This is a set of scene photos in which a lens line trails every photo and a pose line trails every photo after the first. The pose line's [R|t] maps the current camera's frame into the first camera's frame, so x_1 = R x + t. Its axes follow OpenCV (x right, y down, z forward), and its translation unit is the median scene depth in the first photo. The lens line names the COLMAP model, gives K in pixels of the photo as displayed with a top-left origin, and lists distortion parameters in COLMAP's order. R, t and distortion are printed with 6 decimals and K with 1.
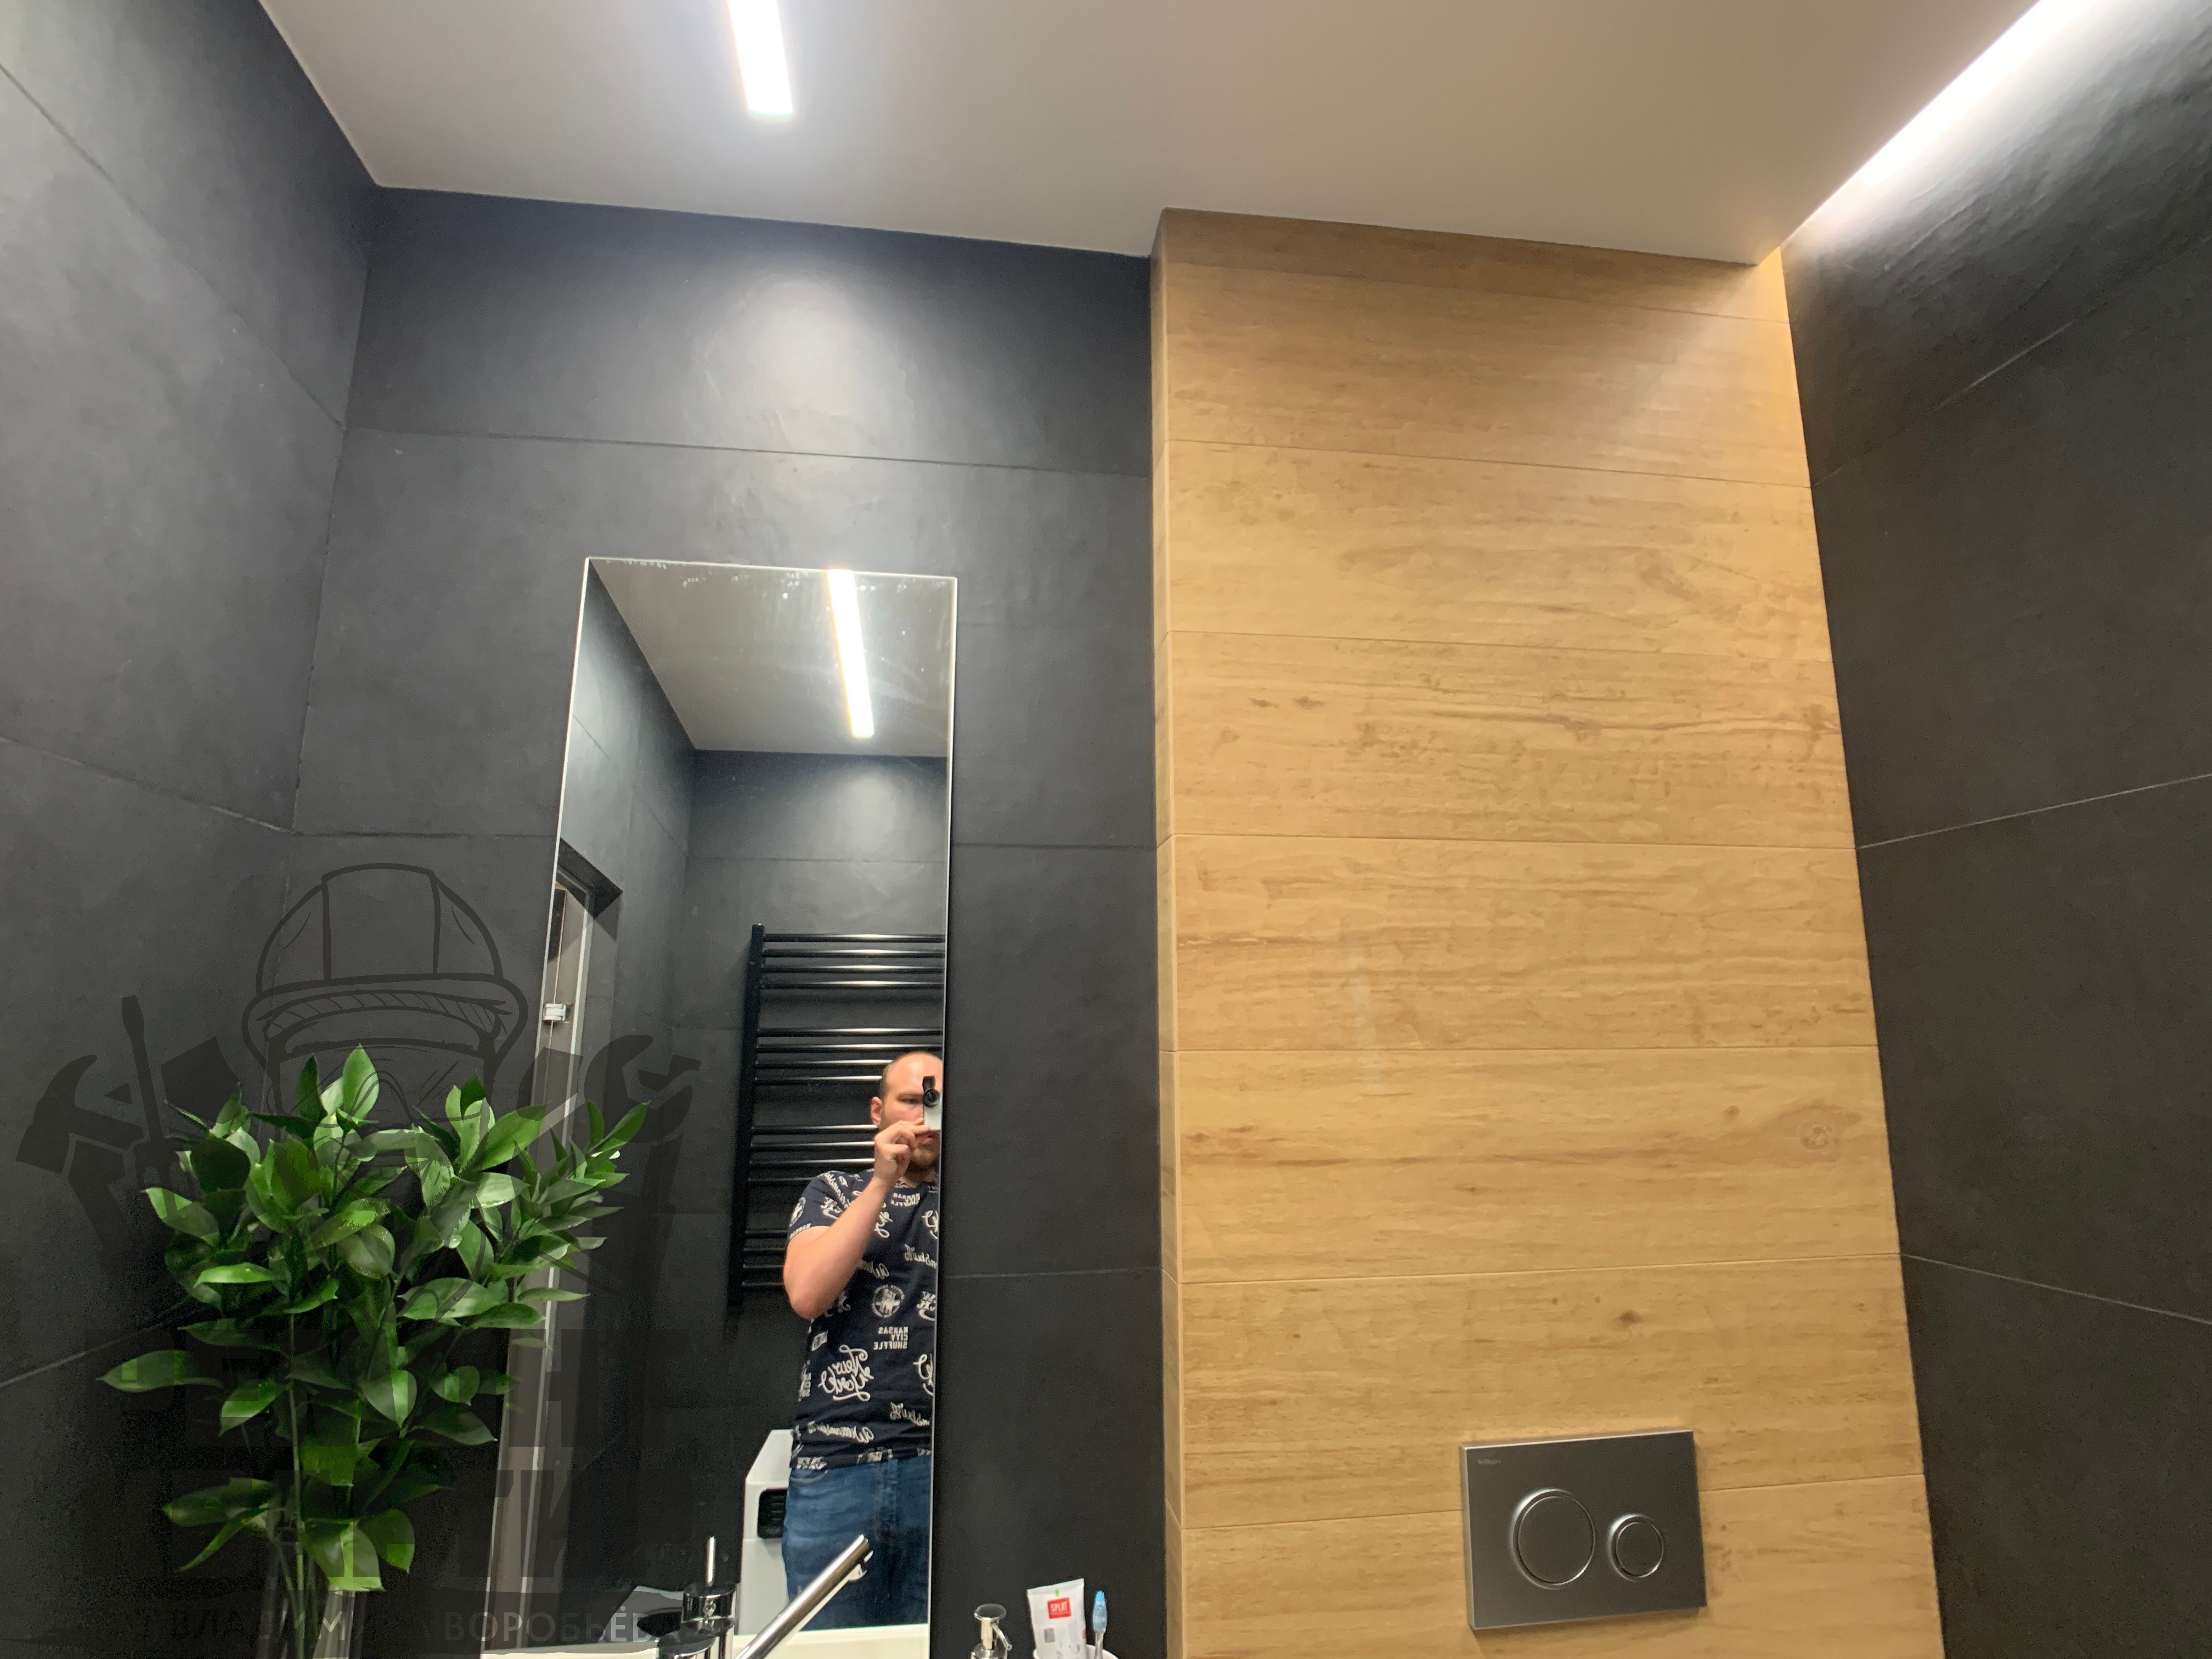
lens RADIAL K [[1186.0, 0, 1107.7], [0, 1186.0, 824.5], [0, 0, 1]] dist [-0.029521, 0.005704]
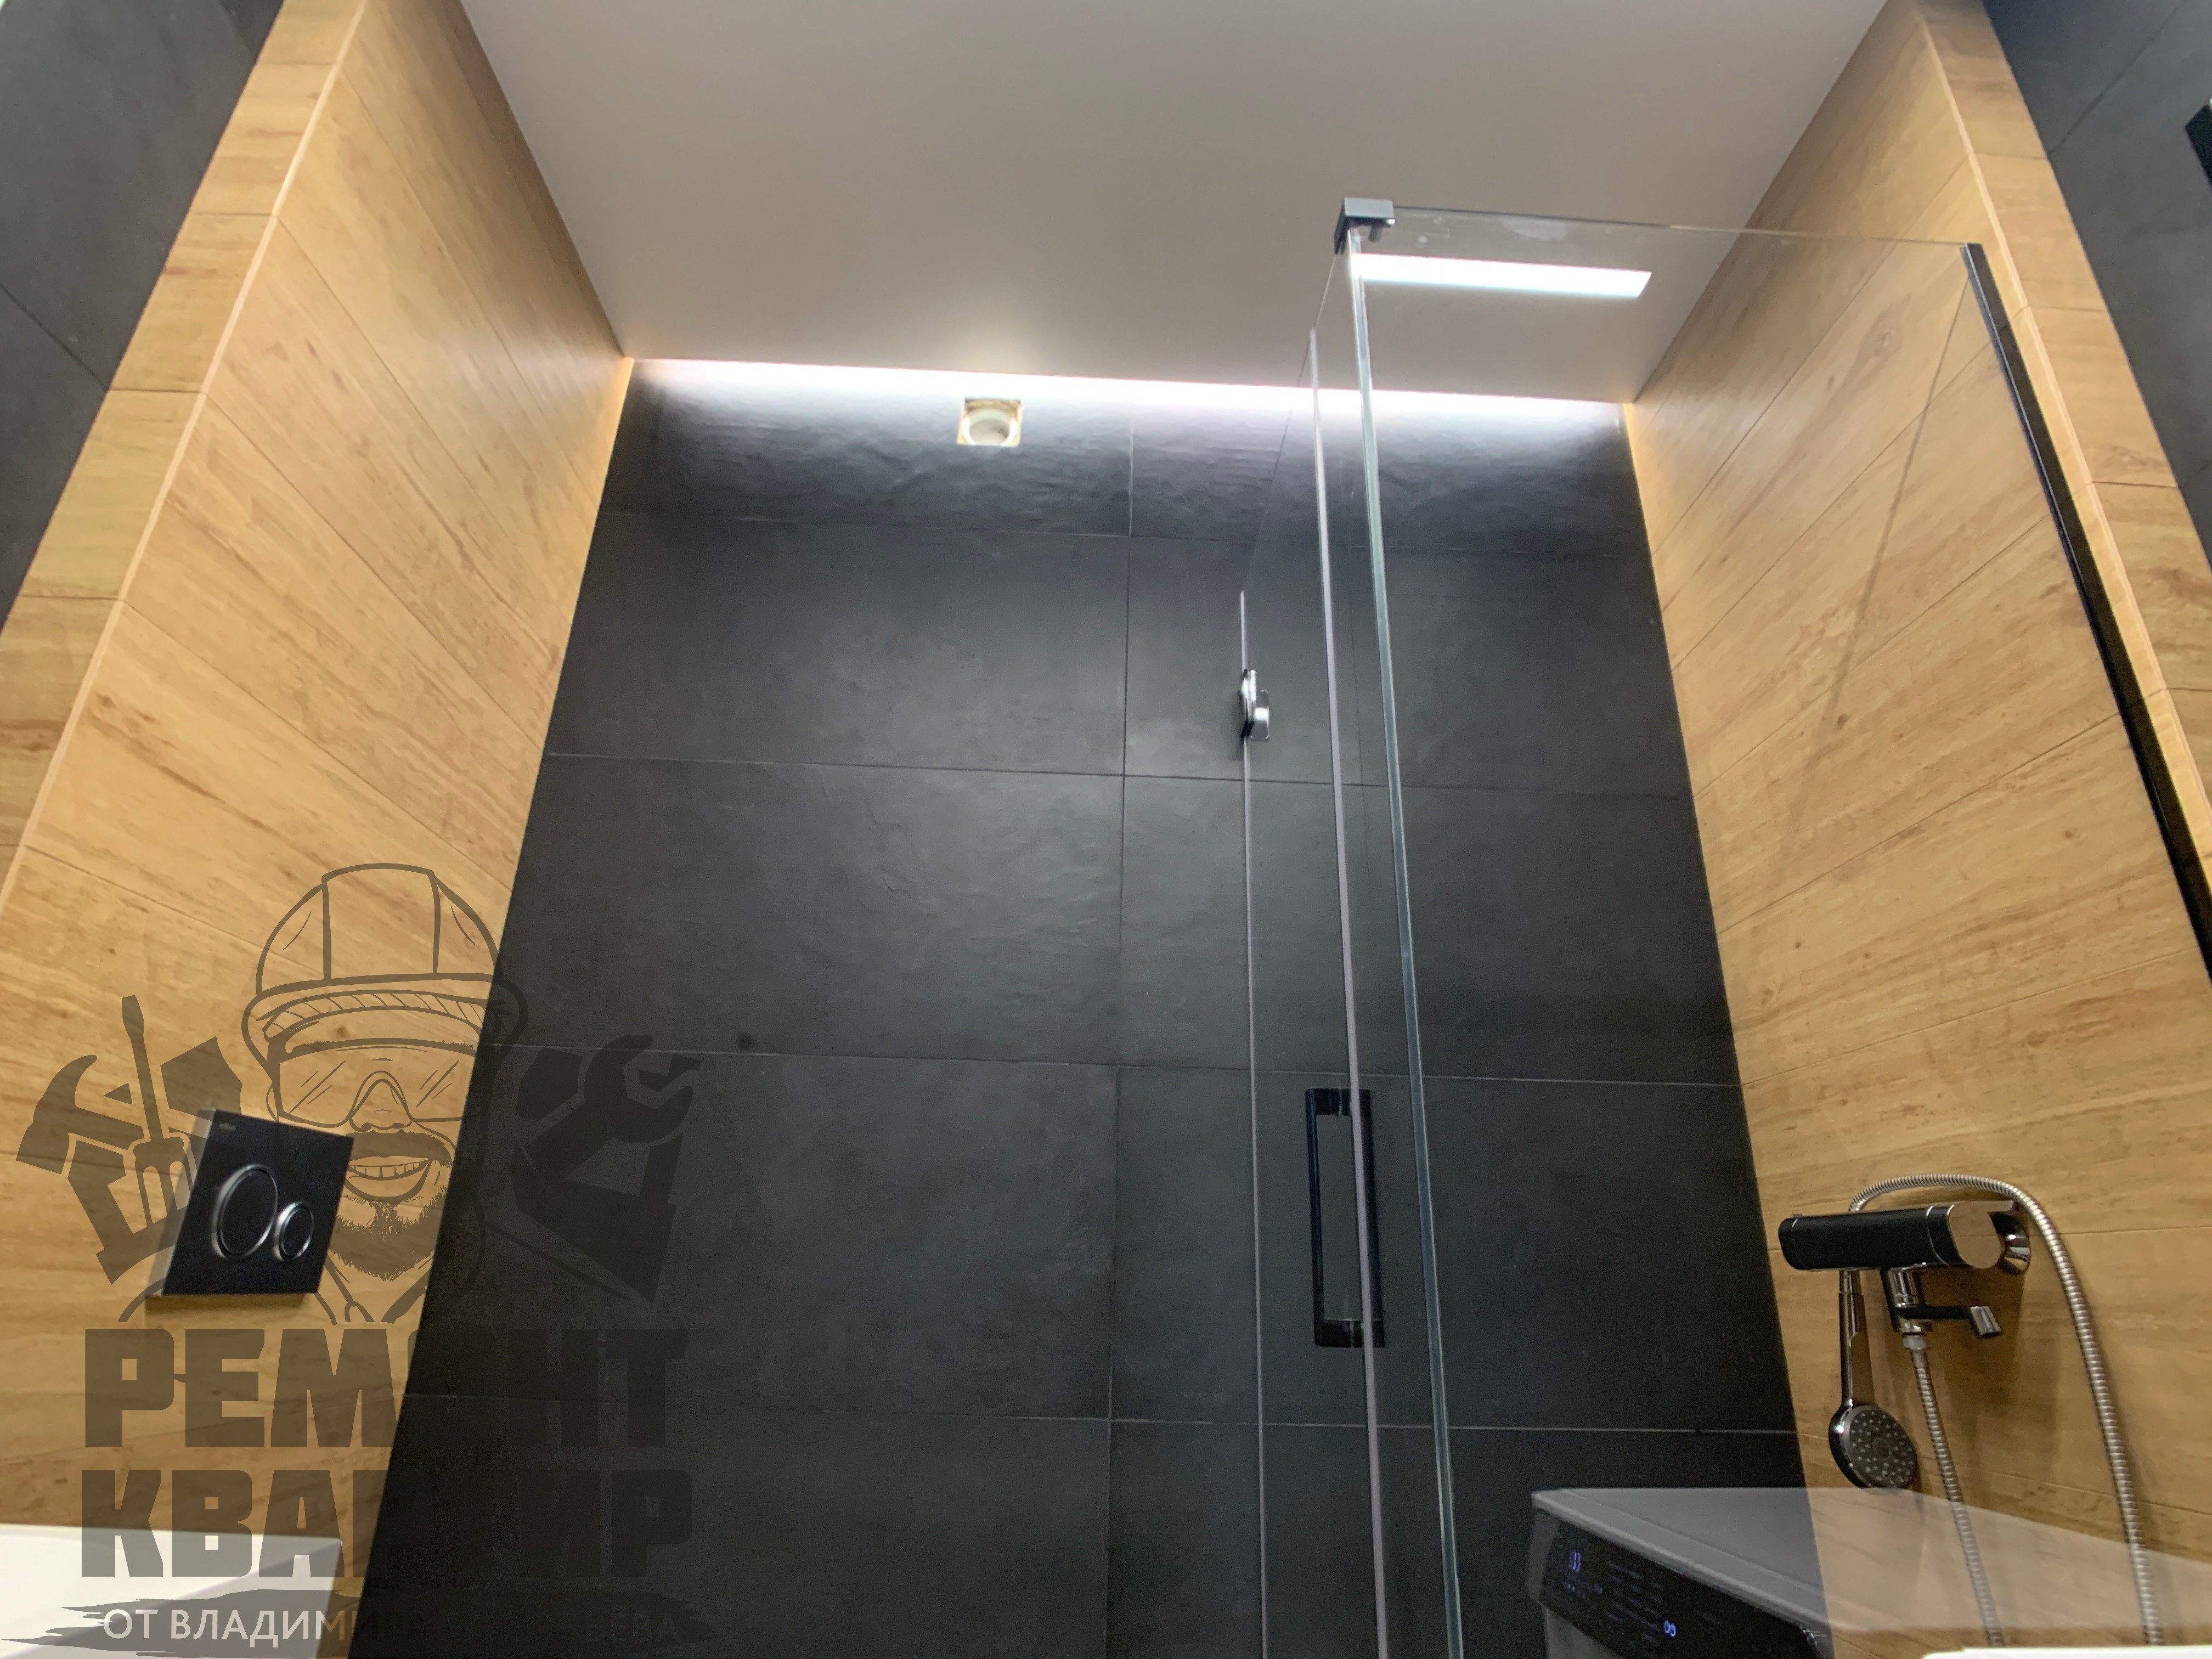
lens RADIAL K [[1186.0, 0, 1110.1], [0, 1186.0, 798.2], [0, 0, 1]] dist [-0.029521, 0.005704]
pose [[0.102225, 0.386052, 0.916795, -0.563881], [-0.200531, 0.910700, -0.361126, 0.467168], [-0.974339, -0.146929, 0.170512, 0.144510]]
